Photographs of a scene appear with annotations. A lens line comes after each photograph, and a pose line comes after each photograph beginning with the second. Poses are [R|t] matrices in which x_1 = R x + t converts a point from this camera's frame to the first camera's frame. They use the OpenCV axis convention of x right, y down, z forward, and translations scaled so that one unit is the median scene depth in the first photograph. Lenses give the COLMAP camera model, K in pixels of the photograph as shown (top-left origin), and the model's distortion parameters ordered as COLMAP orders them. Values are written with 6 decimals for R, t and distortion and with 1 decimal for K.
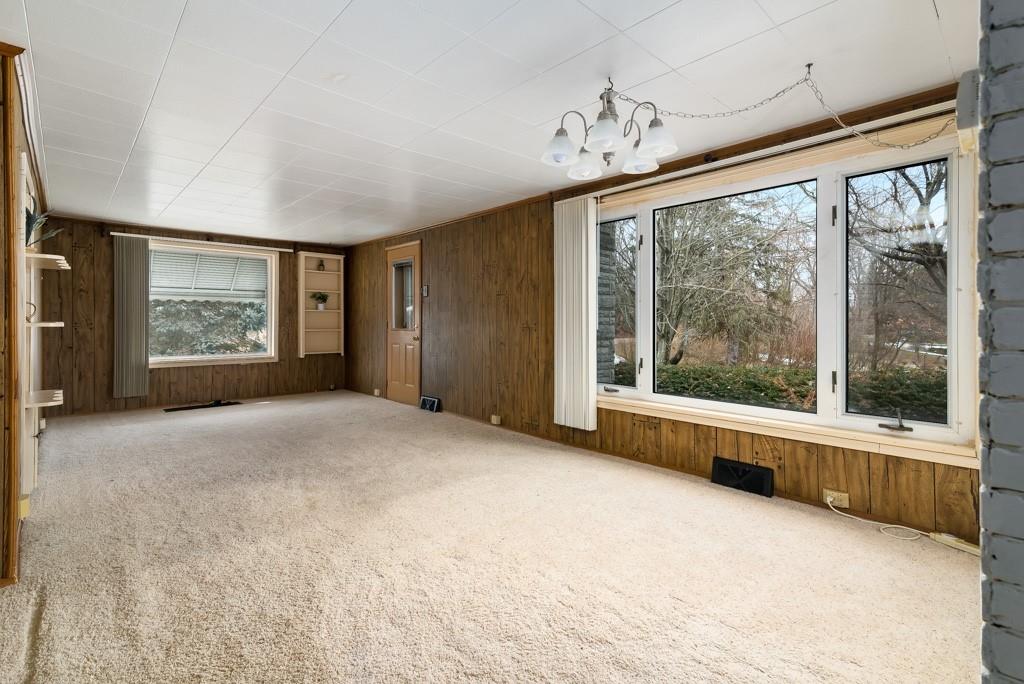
lens RADIAL K [[463.4, 0, 512.6], [0, 463.4, 320.5], [0, 0, 1]] dist [-0.000422, 0.000204]
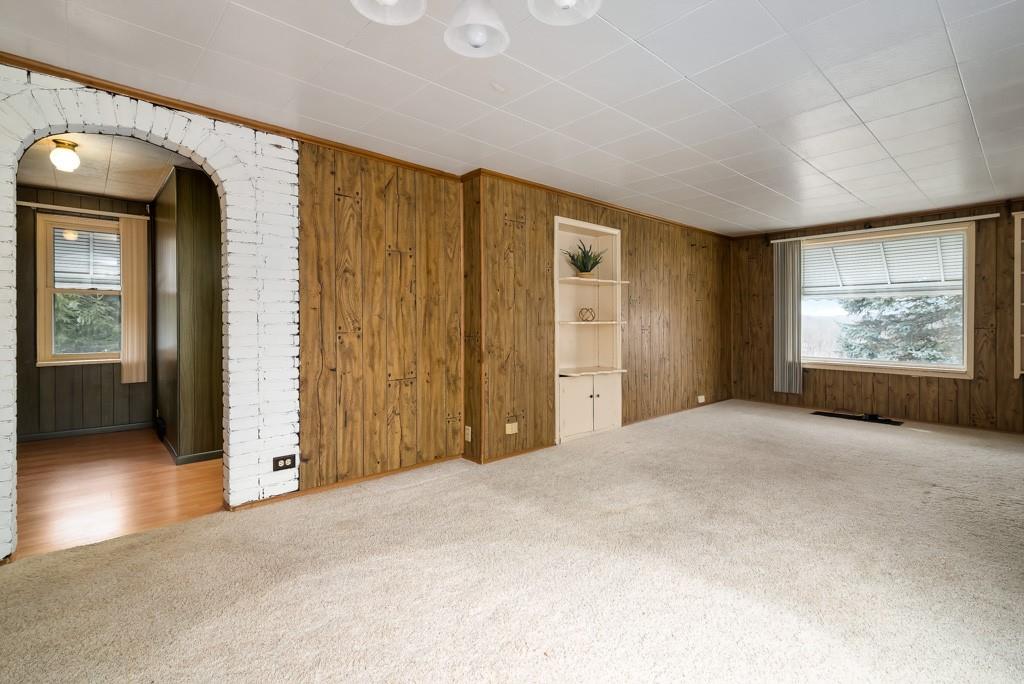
lens RADIAL K [[463.4, 0, 512.6], [0, 463.4, 320.5], [0, 0, 1]] dist [-0.000422, 0.000204]
pose [[-0.023388, -0.004490, -0.999716, 0.241895], [-0.001504, 0.999989, -0.004456, 0.005309], [0.999725, 0.001400, -0.023394, 0.383318]]
